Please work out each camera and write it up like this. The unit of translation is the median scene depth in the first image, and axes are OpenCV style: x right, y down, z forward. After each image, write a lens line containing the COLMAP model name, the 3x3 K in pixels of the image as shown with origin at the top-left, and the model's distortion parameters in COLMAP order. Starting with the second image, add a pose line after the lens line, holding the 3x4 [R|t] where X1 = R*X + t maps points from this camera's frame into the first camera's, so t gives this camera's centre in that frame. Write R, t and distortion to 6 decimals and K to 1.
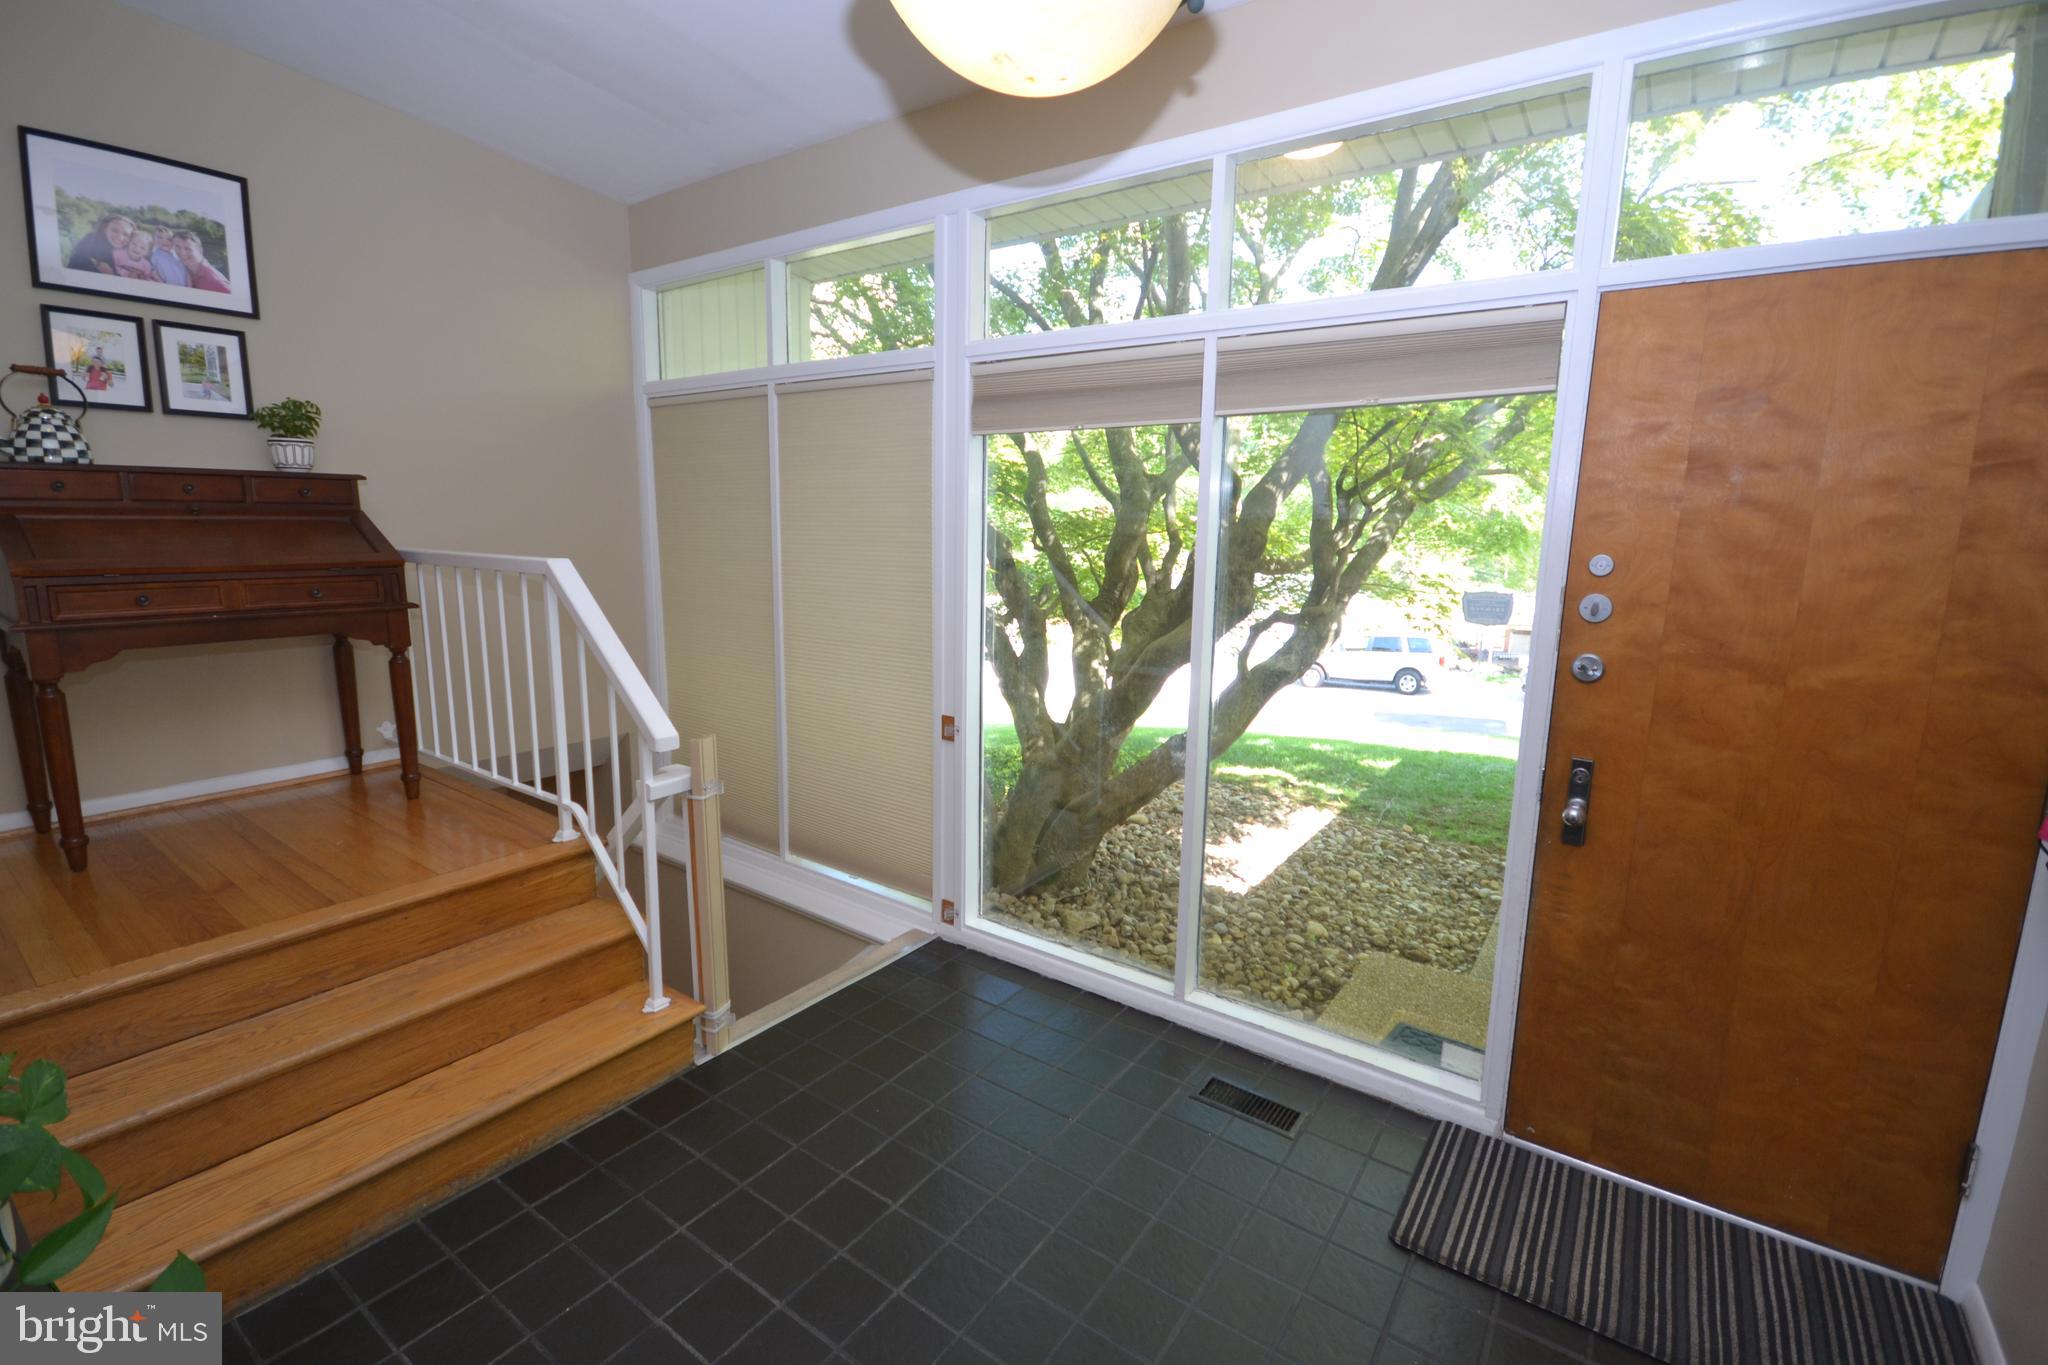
lens RADIAL K [[916.2, 0, 1027.0], [0, 916.2, 681.0], [0, 0, 1]] dist [0.015724, -0.009675]
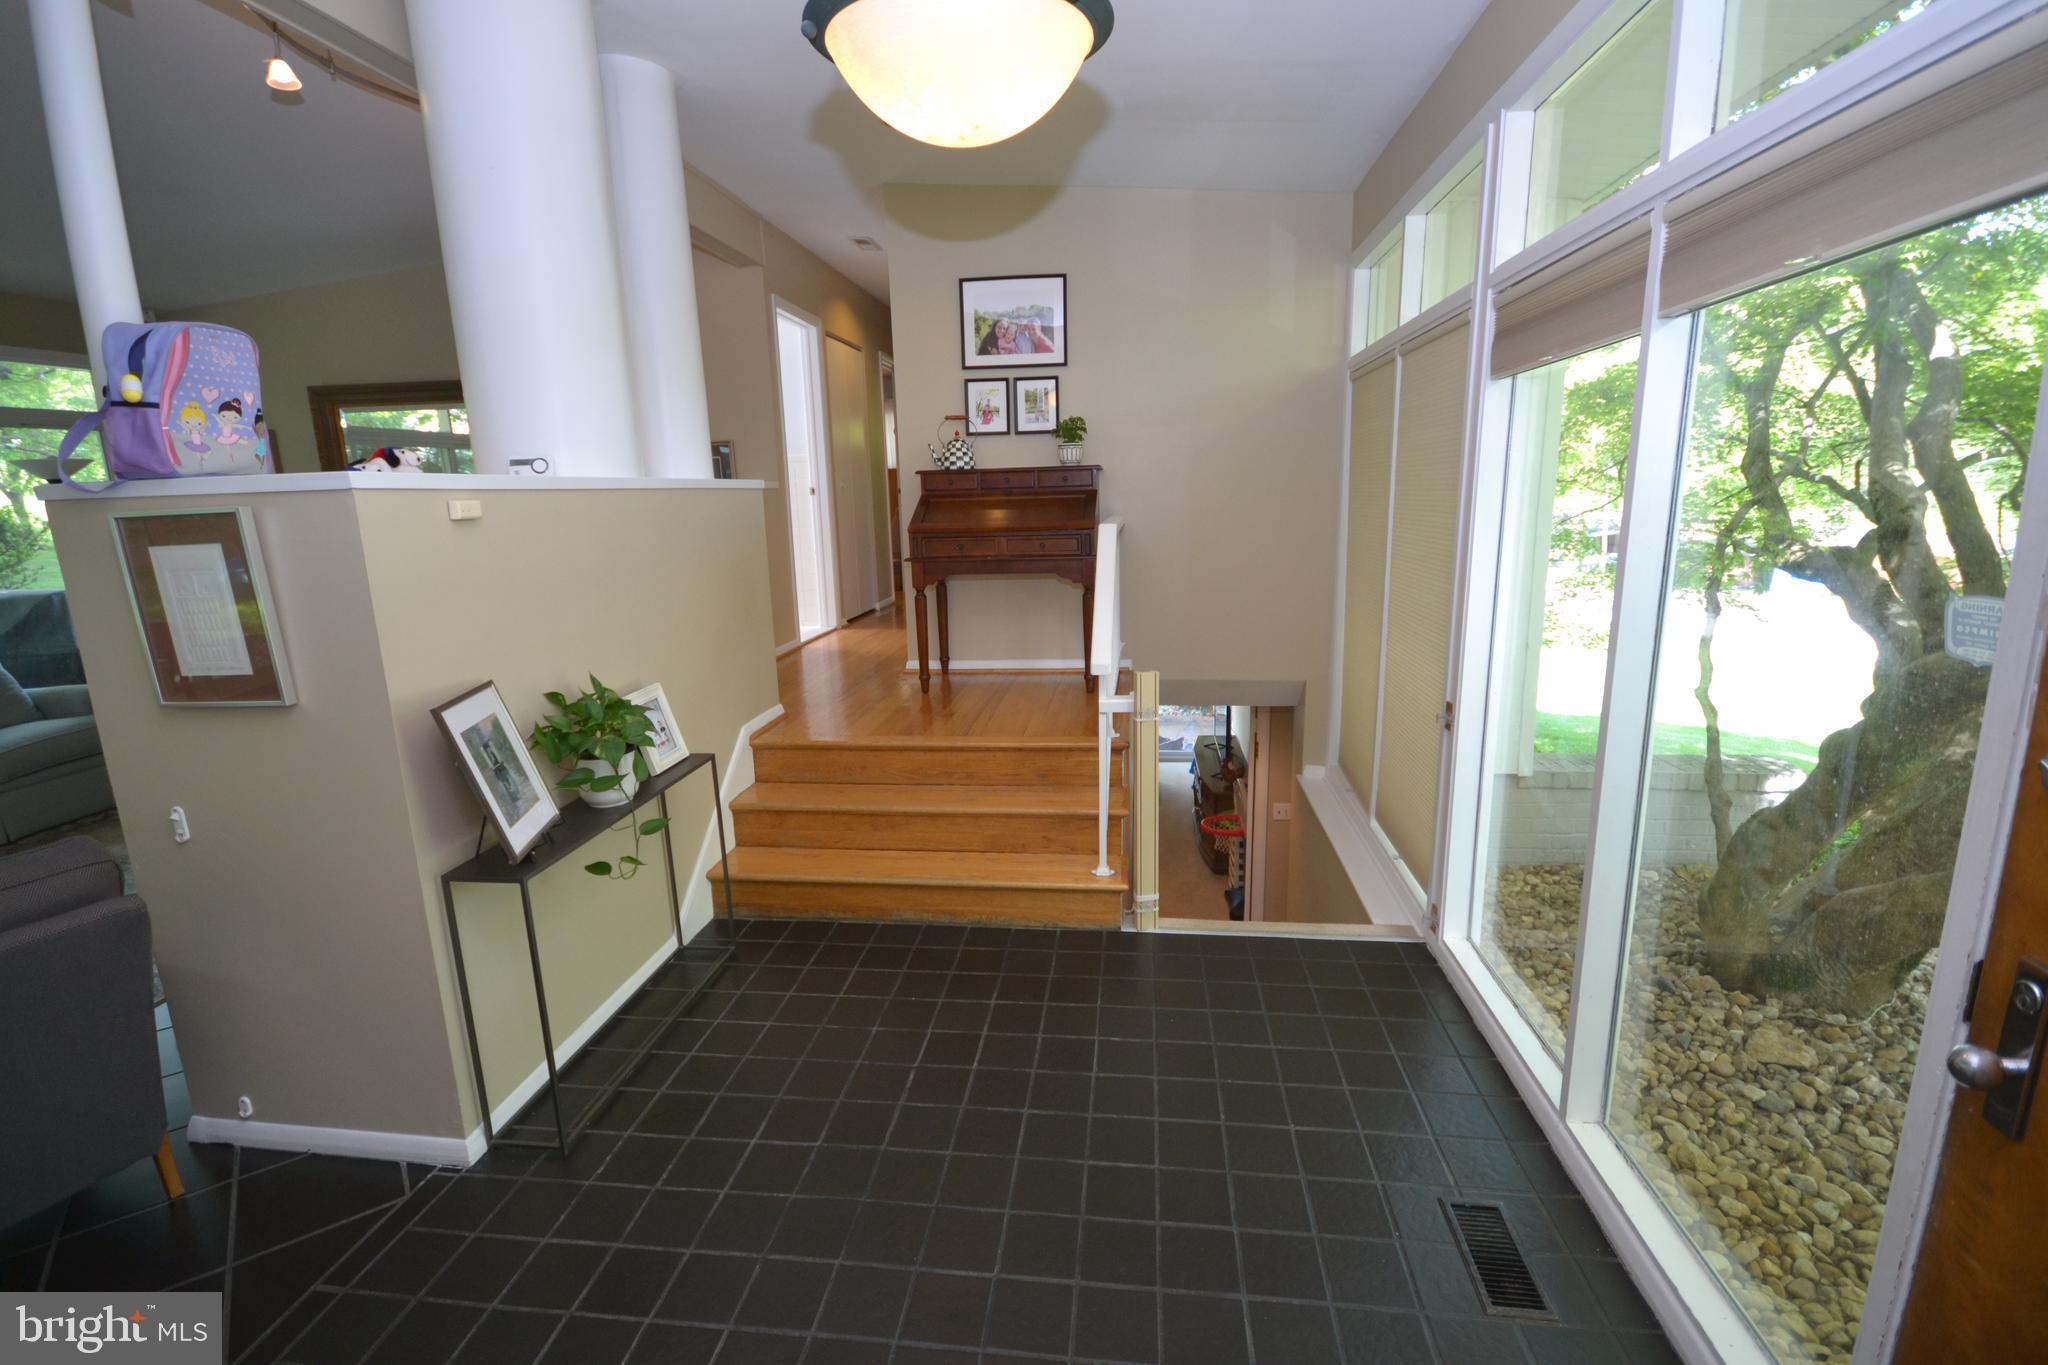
lens RADIAL K [[916.2, 0, 1027.9], [0, 916.2, 681.6], [0, 0, 1]] dist [0.015724, -0.009675]
pose [[0.475675, 0.152738, -0.866259, 0.580932], [-0.117863, 0.986996, 0.109307, -0.036578], [0.871689, 0.050106, 0.487491, 0.247173]]
